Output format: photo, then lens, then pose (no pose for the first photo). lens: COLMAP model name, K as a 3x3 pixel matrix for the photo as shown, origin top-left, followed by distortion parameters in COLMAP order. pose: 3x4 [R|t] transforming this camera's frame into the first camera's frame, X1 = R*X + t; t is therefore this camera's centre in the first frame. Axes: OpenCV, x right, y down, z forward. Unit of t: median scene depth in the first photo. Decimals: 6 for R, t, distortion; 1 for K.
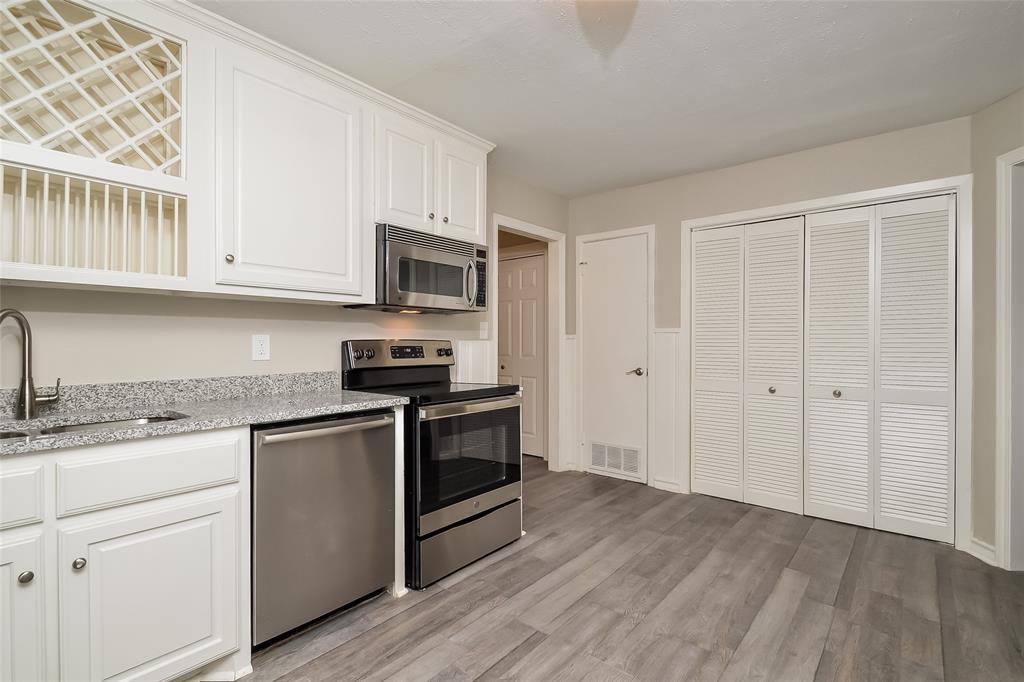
lens RADIAL K [[477.5, 0, 514.4], [0, 477.5, 340.3], [0, 0, 1]] dist [0.002614, 0.000121]
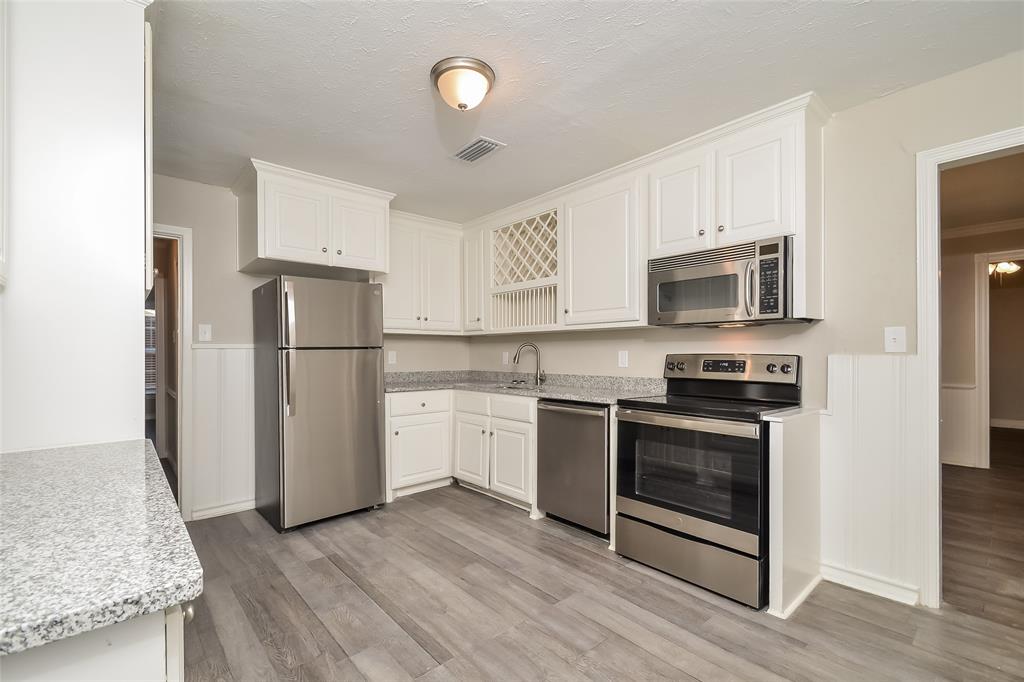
lens RADIAL K [[442.7, 0, 514.2], [0, 442.7, 349.9], [0, 0, 1]] dist [0.002677, 0.000209]
pose [[-0.149305, -0.004520, -0.988781, 0.981150], [0.004468, 0.999976, -0.005245, -0.008716], [0.988781, -0.005201, -0.149282, 0.895222]]
